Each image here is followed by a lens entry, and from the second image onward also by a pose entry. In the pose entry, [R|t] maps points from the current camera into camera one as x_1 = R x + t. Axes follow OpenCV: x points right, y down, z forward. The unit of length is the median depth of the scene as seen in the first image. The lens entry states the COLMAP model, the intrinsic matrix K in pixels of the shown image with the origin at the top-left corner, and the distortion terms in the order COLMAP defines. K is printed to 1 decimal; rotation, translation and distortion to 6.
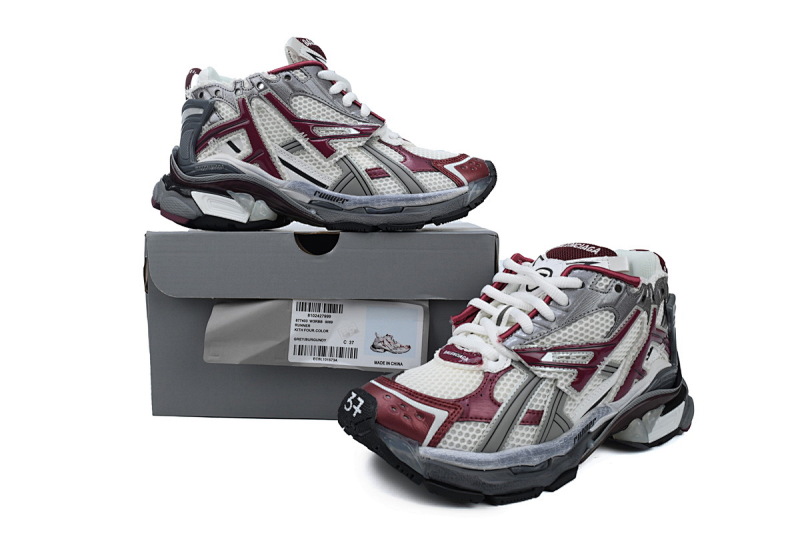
lens RADIAL K [[615.4, 0, 400.0], [0, 615.4, 266.5], [0, 0, 1]] dist [0.002208, -0.000290]
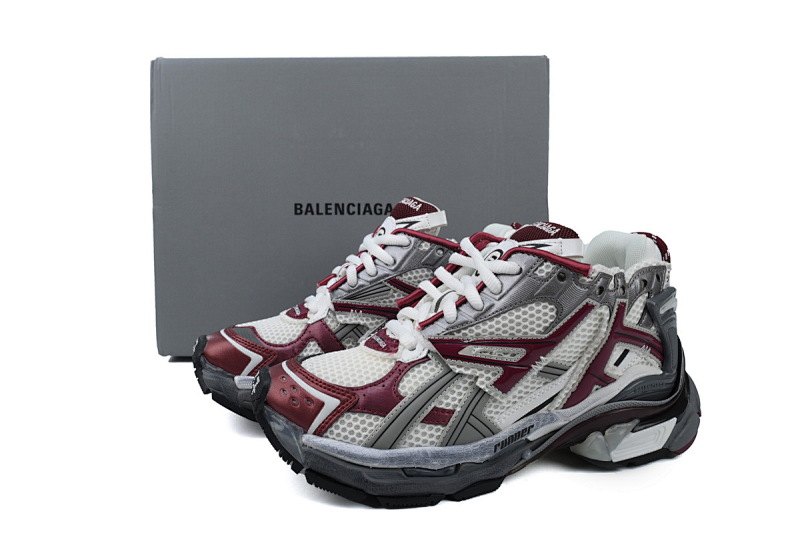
lens RADIAL K [[615.4, 0, 400.0], [0, 615.4, 266.5], [0, 0, 1]] dist [0.002208, -0.000290]
pose [[0.959278, 0.042626, -0.279230, 0.384448], [-0.033174, 0.998708, 0.038490, -0.003717], [0.280510, -0.027660, 0.959453, 0.129593]]
